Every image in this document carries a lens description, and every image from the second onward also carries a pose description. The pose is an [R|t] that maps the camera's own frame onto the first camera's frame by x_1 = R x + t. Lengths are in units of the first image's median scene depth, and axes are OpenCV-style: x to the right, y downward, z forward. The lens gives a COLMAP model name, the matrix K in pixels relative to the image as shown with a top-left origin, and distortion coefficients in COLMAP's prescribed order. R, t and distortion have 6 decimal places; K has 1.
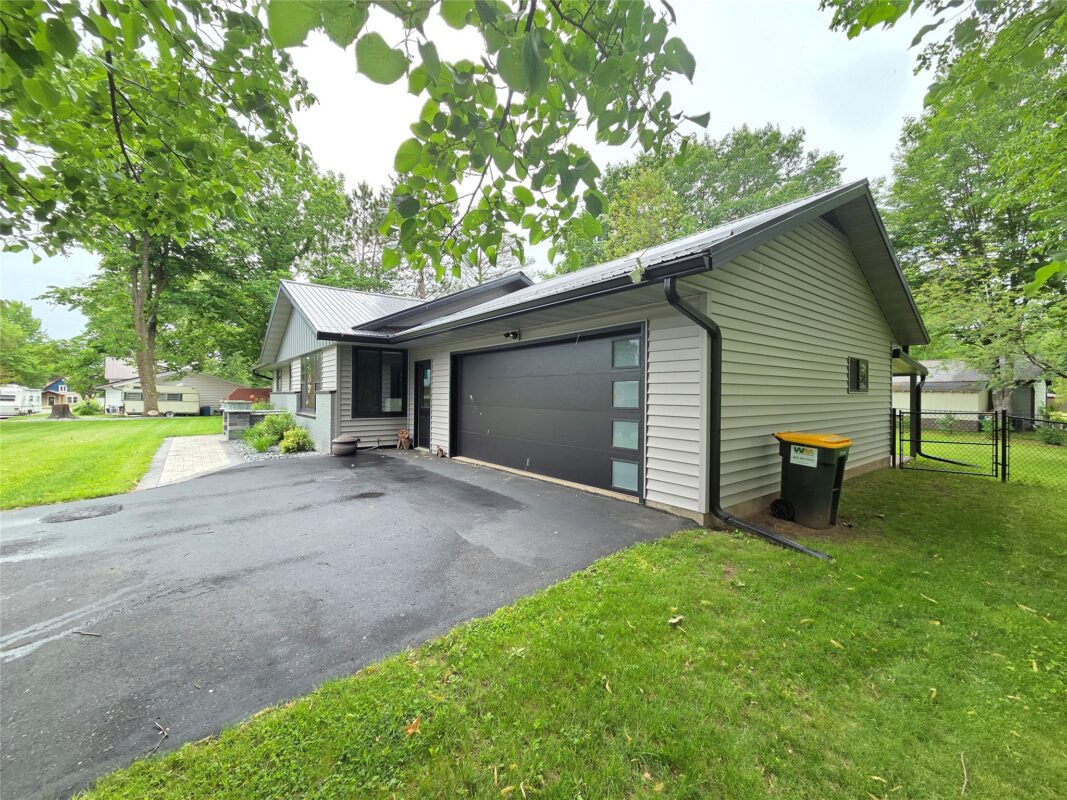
lens RADIAL K [[434.4, 0, 531.7], [0, 434.4, 394.8], [0, 0, 1]] dist [-0.000986, -0.000111]
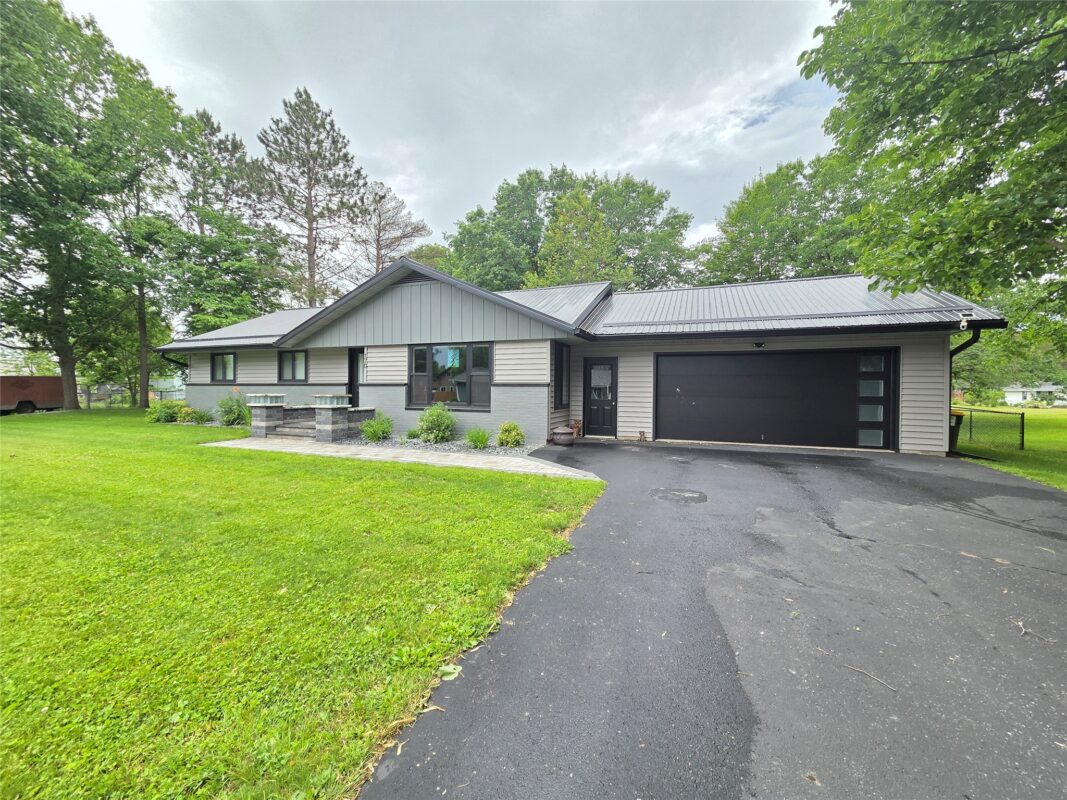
lens RADIAL K [[430.1, 0, 531.2], [0, 430.1, 397.0], [0, 0, 1]] dist [-0.000150, 0.000116]
pose [[0.863750, -0.005109, 0.503895, -0.363787], [-0.004714, 0.999823, 0.018217, 0.001354], [-0.503898, -0.018110, 0.863573, 0.050539]]
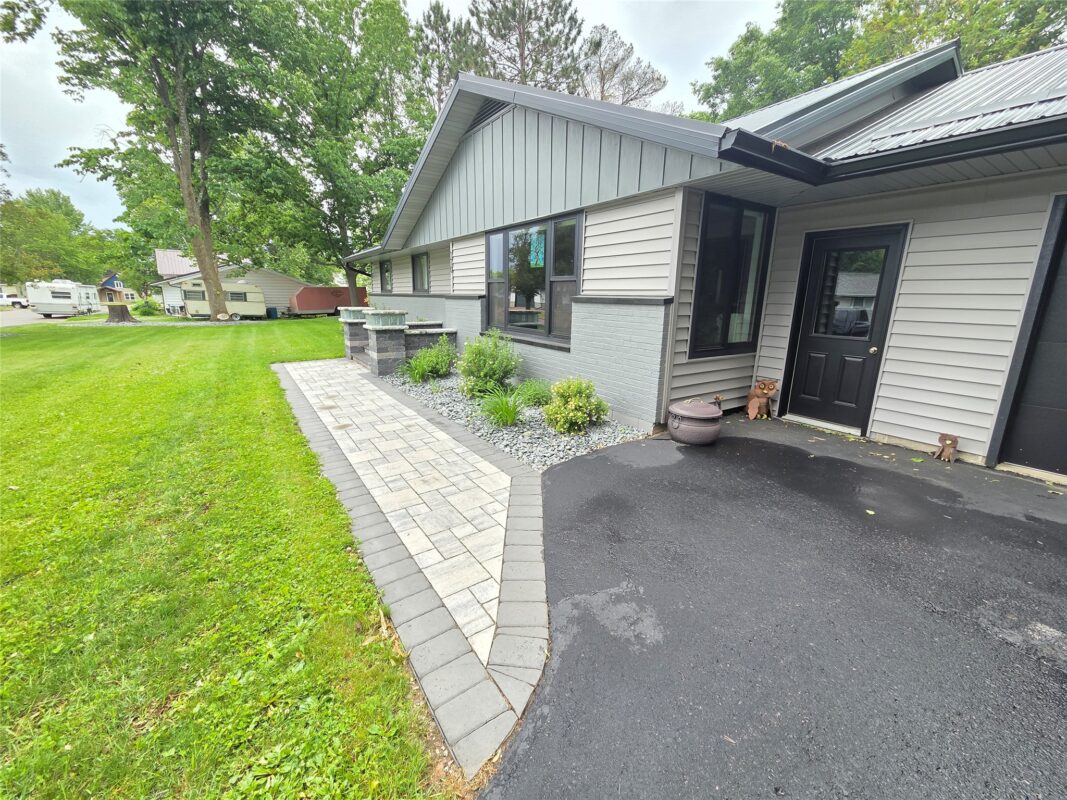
lens RADIAL K [[430.1, 0, 531.2], [0, 430.1, 397.0], [0, 0, 1]] dist [-0.000150, 0.000116]
pose [[0.996966, 0.029375, -0.072085, -0.203496], [-0.012125, 0.973361, 0.228958, -0.003816], [0.076891, -0.227389, 0.970764, 0.195280]]
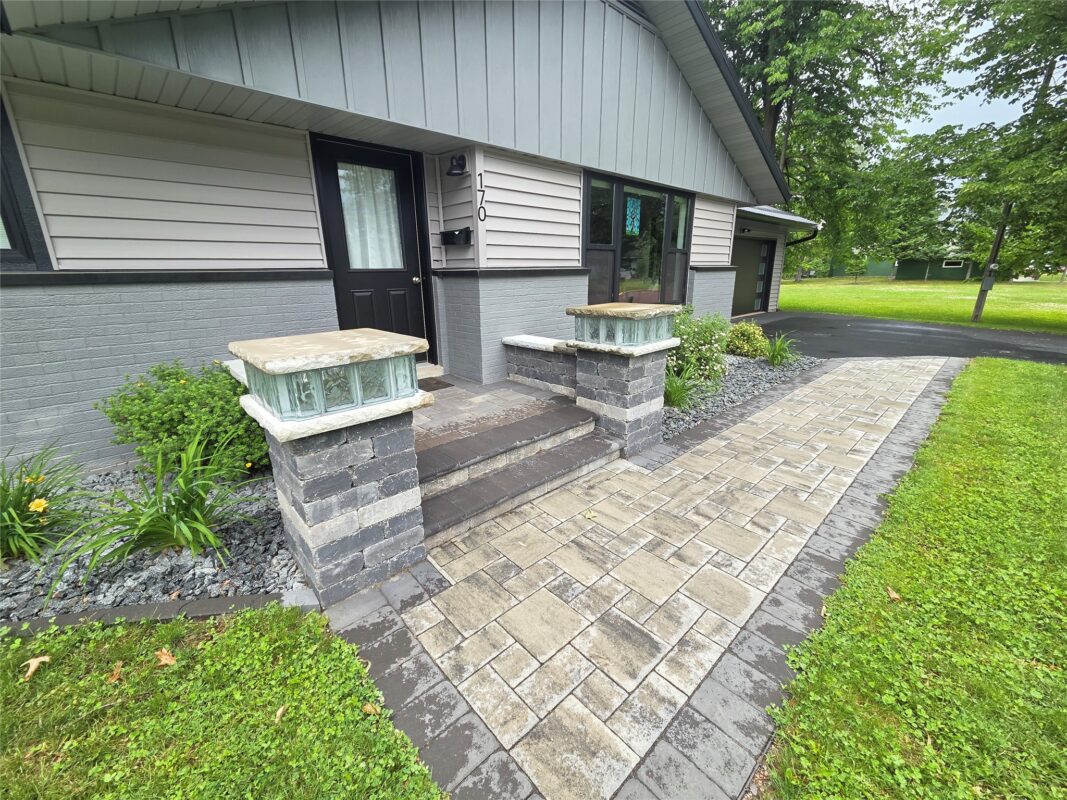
lens RADIAL K [[430.1, 0, 531.2], [0, 430.1, 397.0], [0, 0, 1]] dist [-0.000150, 0.000116]
pose [[-0.078097, -0.297018, 0.951673, -0.450276], [0.001330, 0.954556, 0.298027, -0.005952], [-0.996945, 0.024541, -0.074153, 0.522304]]
